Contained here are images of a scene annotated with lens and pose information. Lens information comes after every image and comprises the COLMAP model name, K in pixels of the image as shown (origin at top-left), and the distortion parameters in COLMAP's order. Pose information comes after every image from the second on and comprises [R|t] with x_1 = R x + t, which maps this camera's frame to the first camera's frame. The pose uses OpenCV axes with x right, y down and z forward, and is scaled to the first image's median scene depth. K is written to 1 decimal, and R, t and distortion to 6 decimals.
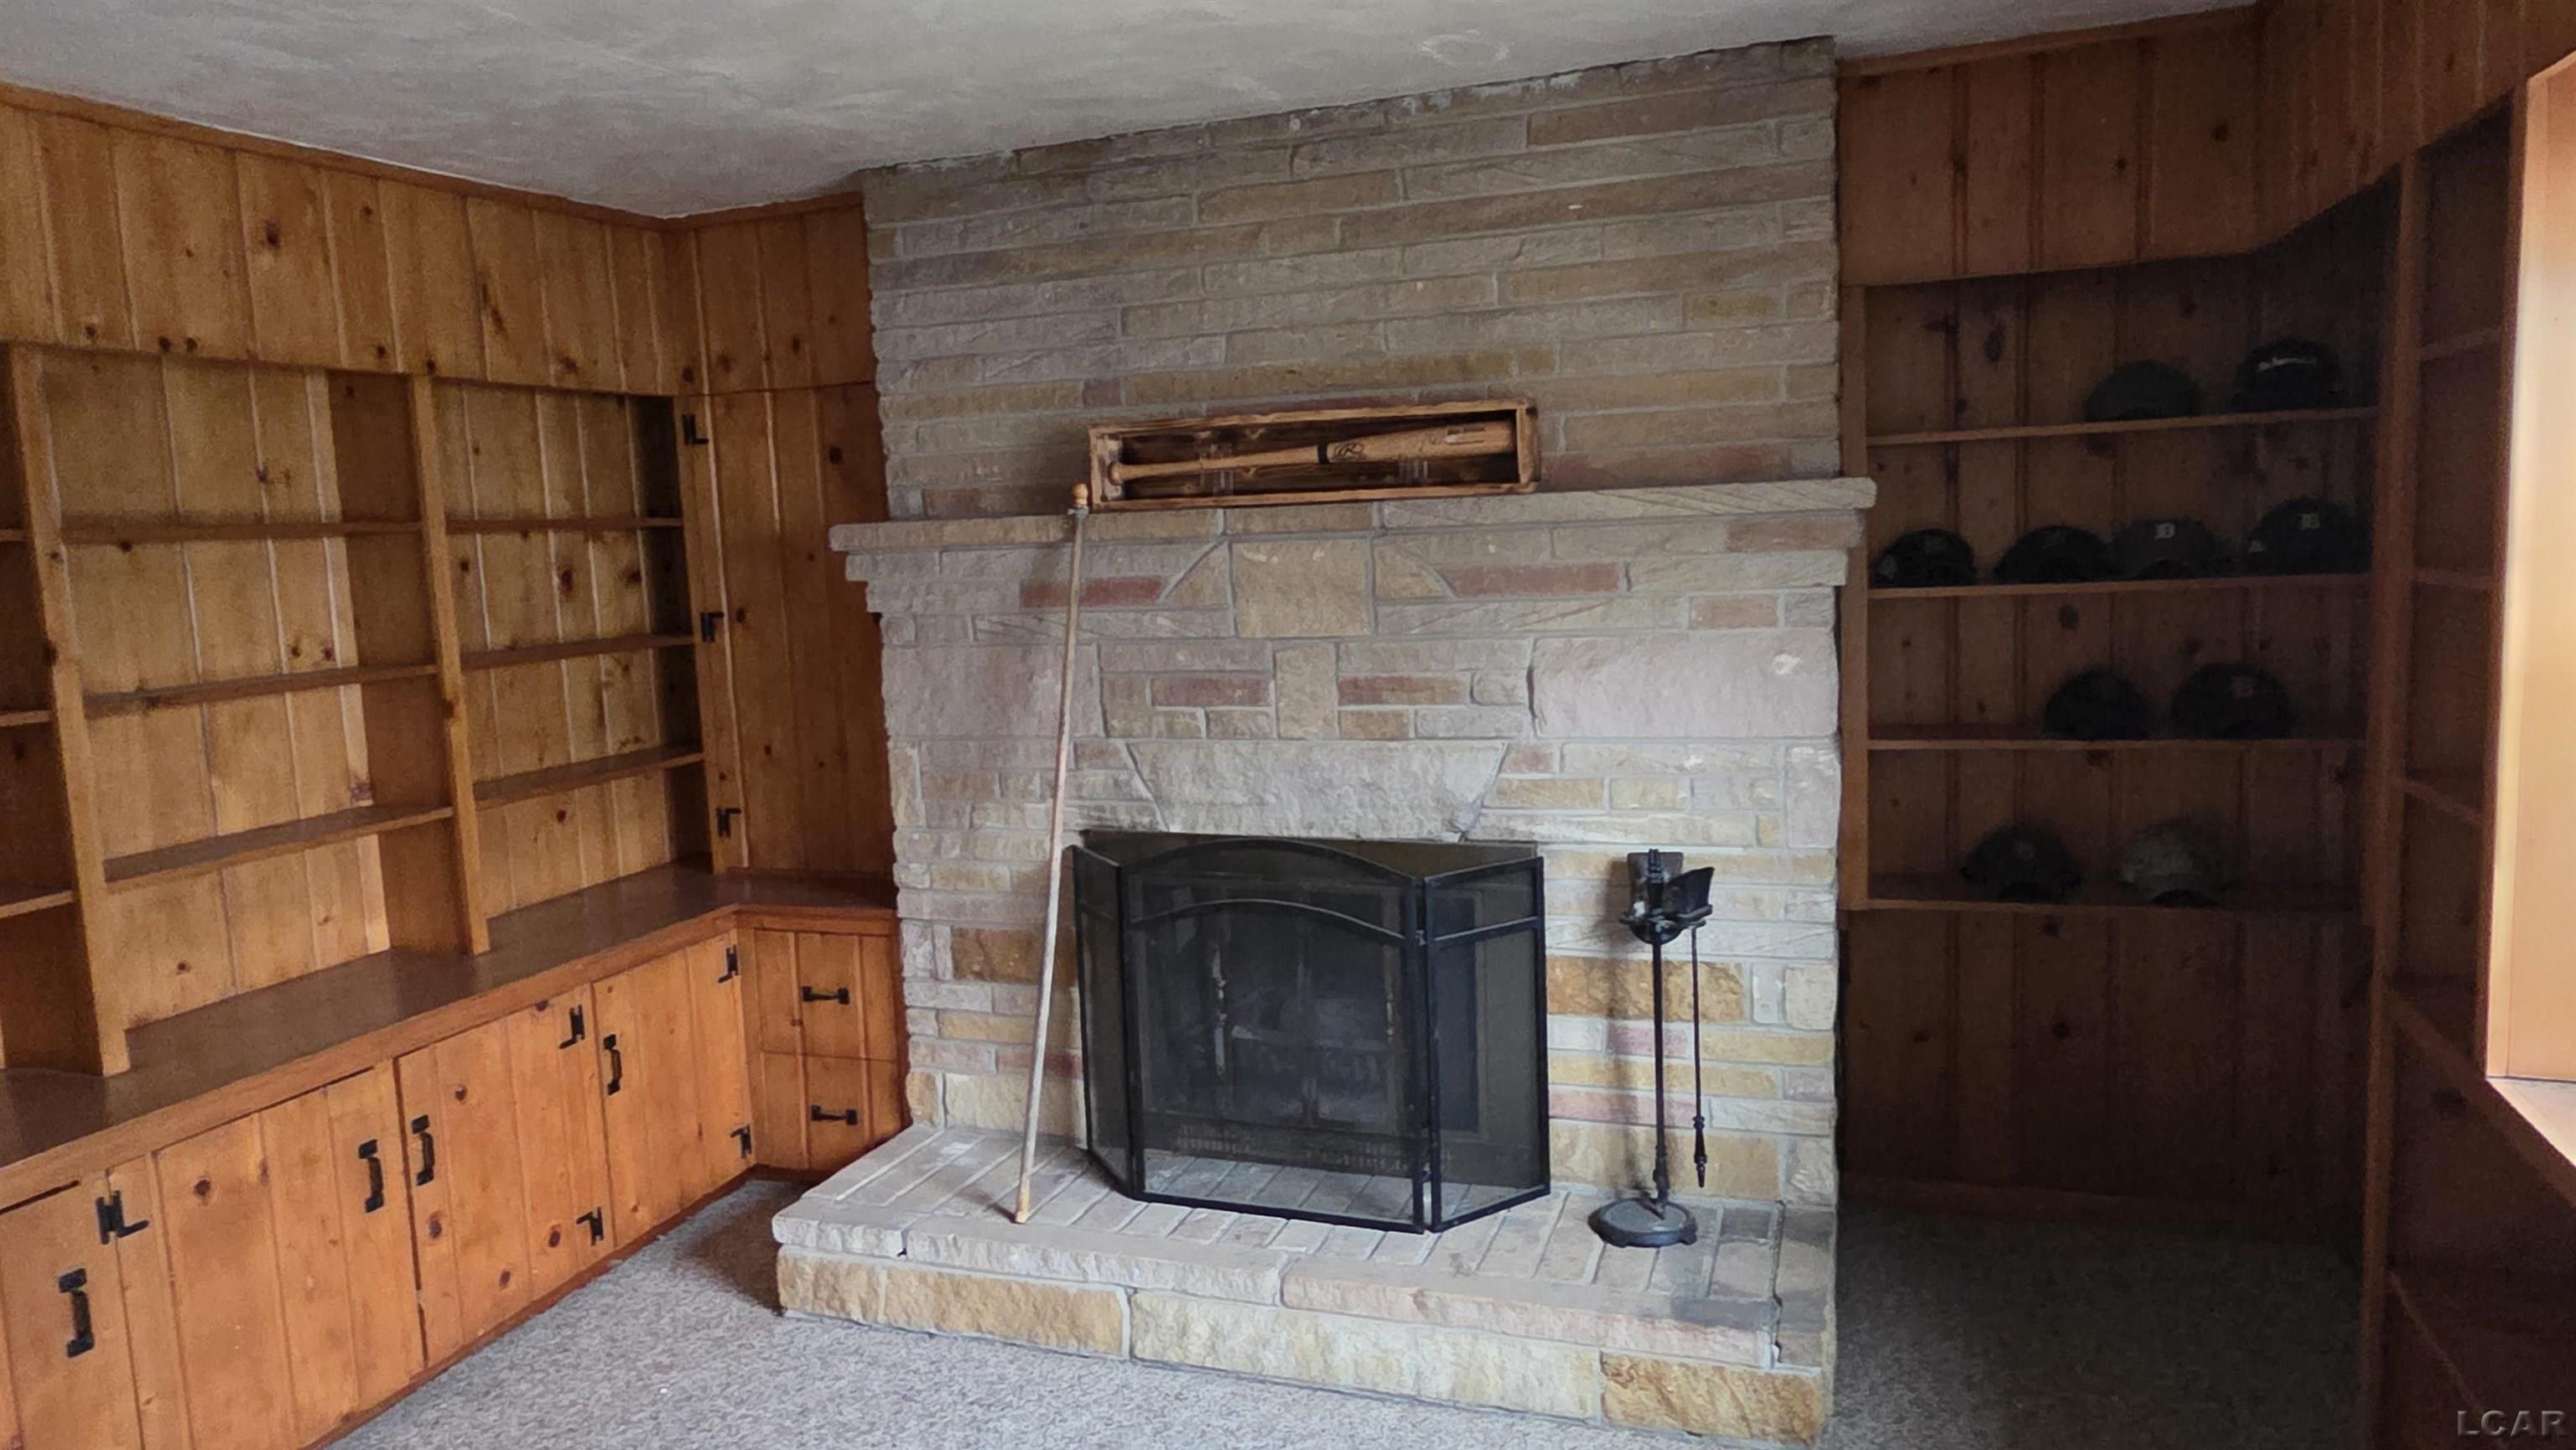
lens RADIAL K [[1674.1, 0, 1288.0], [0, 1674.1, 725.0], [0, 0, 1]] dist [-0.005661, 0.004340]
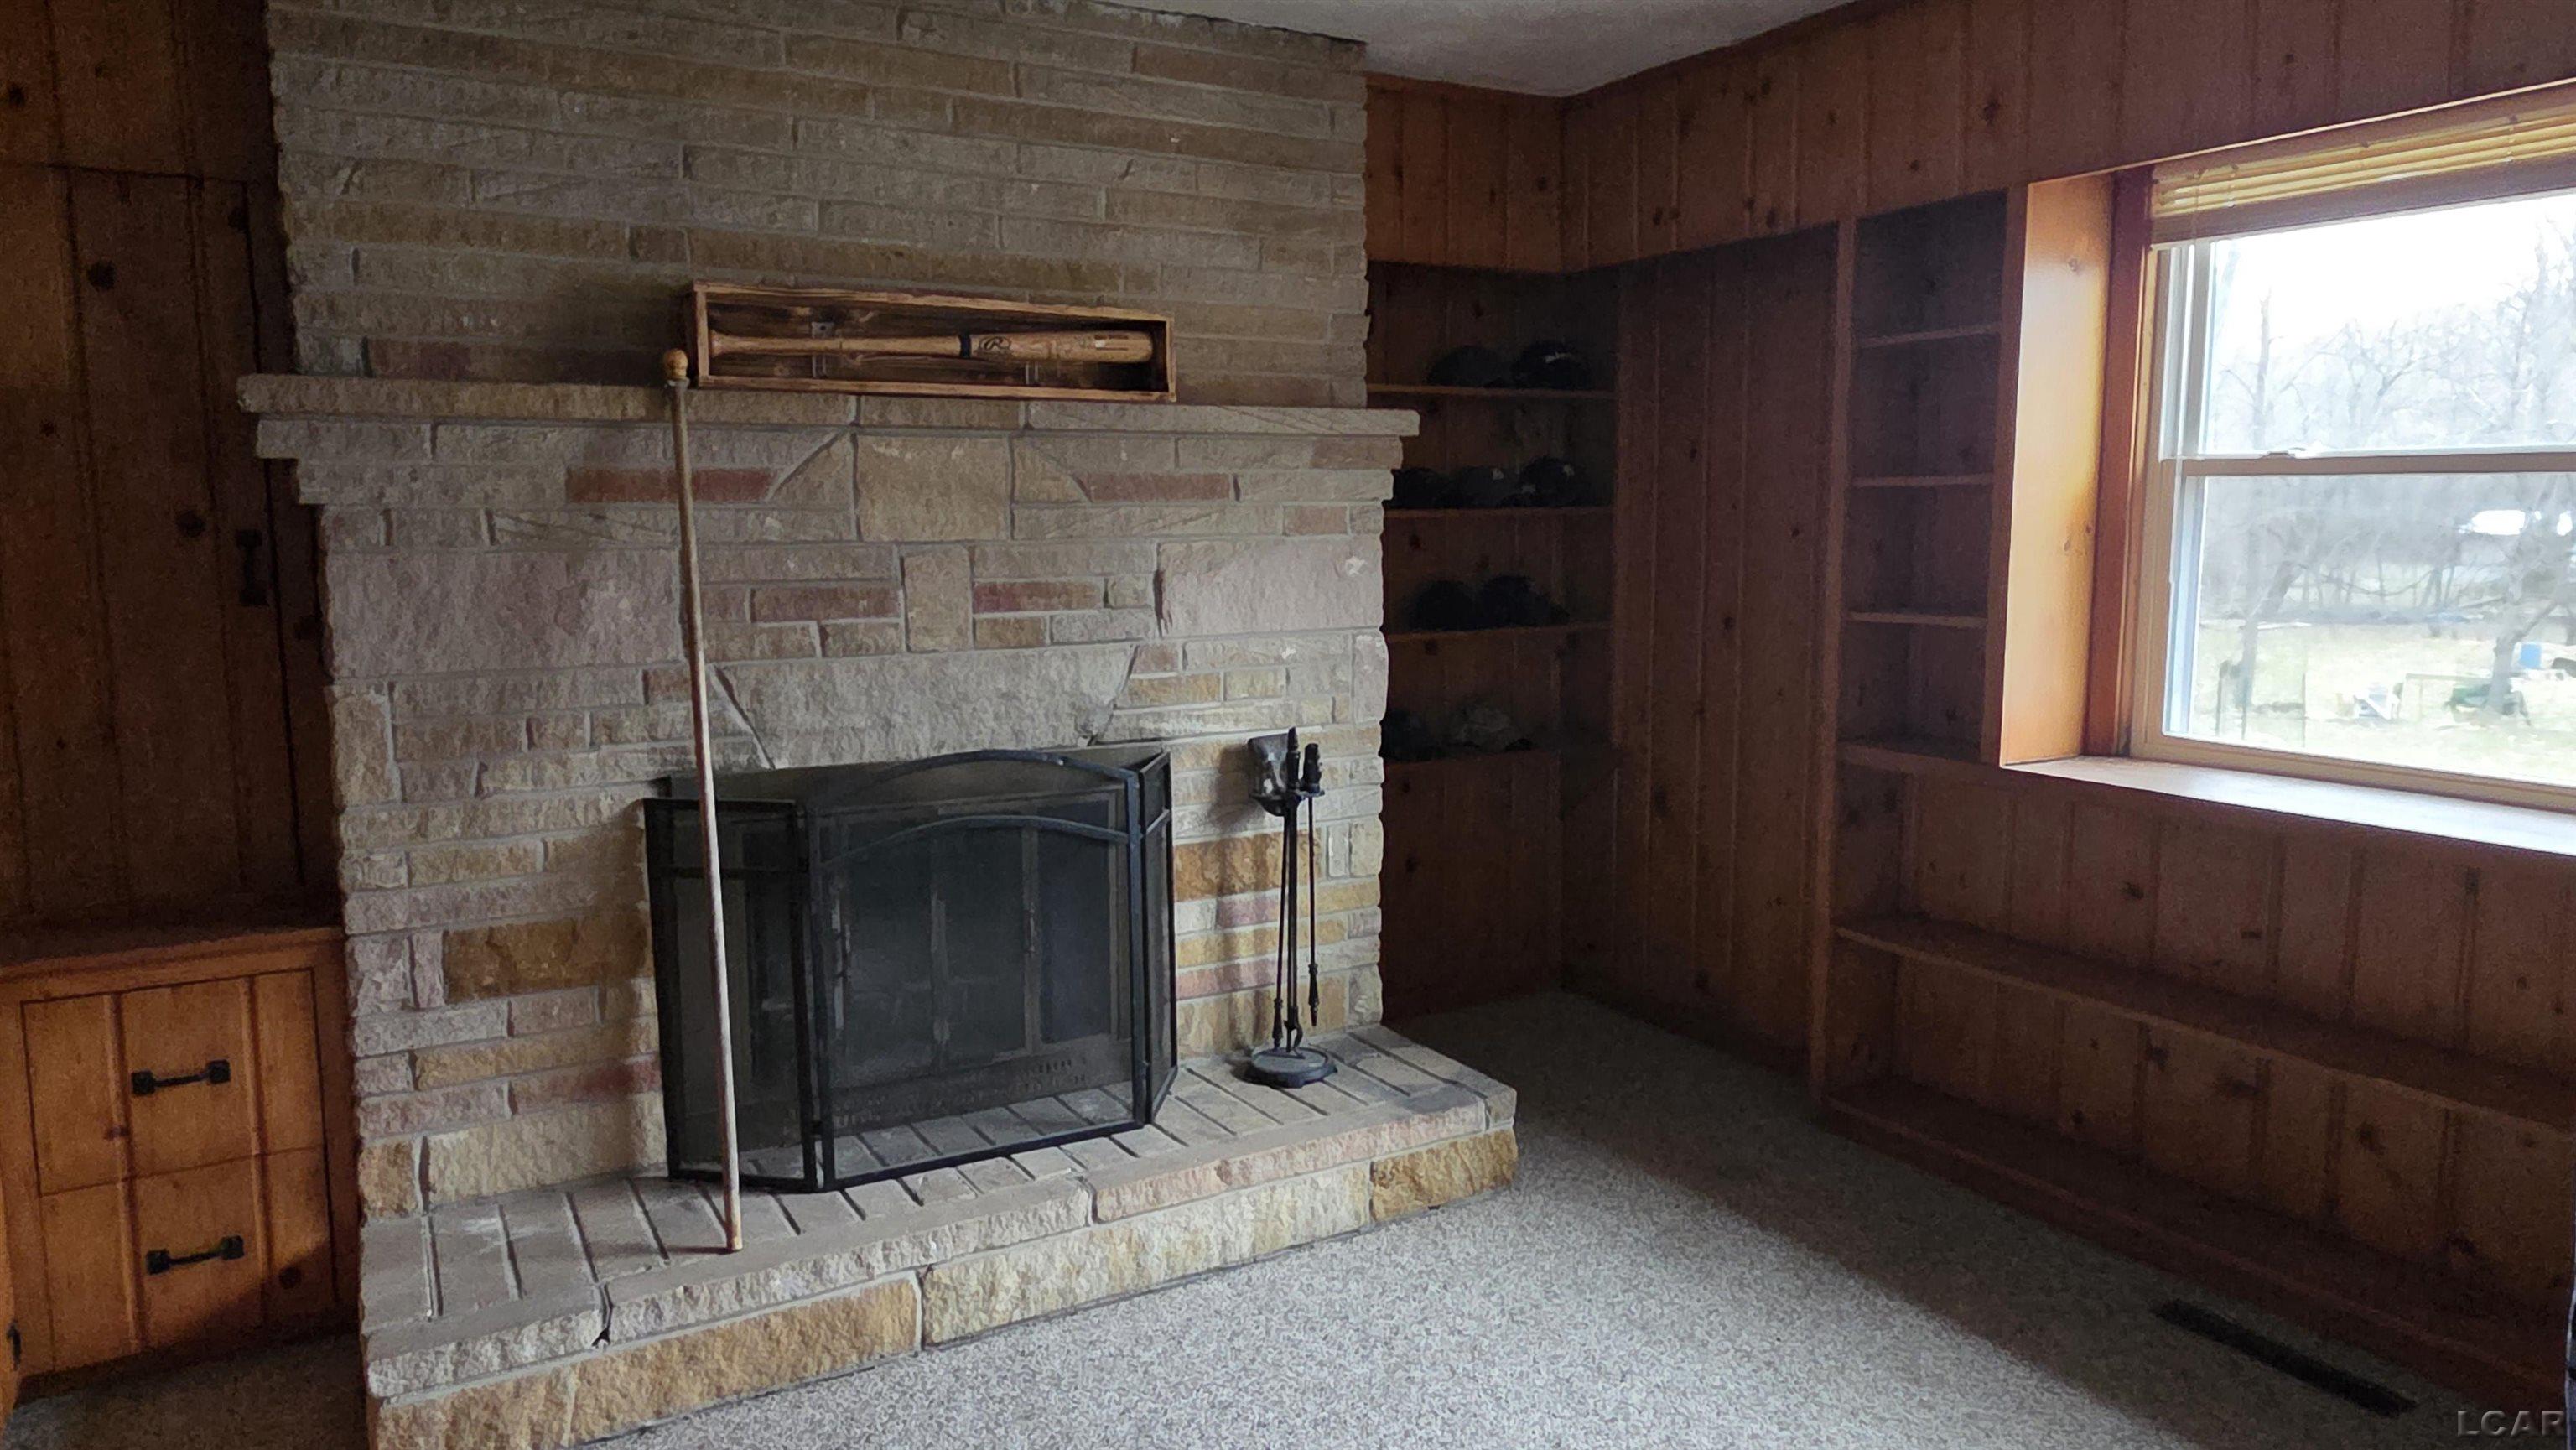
lens RADIAL K [[1674.1, 0, 1288.0], [0, 1674.1, 725.0], [0, 0, 1]] dist [-0.005661, 0.004340]
pose [[0.632849, -0.058124, 0.772091, -0.600074], [0.072627, 0.997238, 0.015544, 0.050019], [-0.770862, 0.046237, 0.635322, 0.265951]]
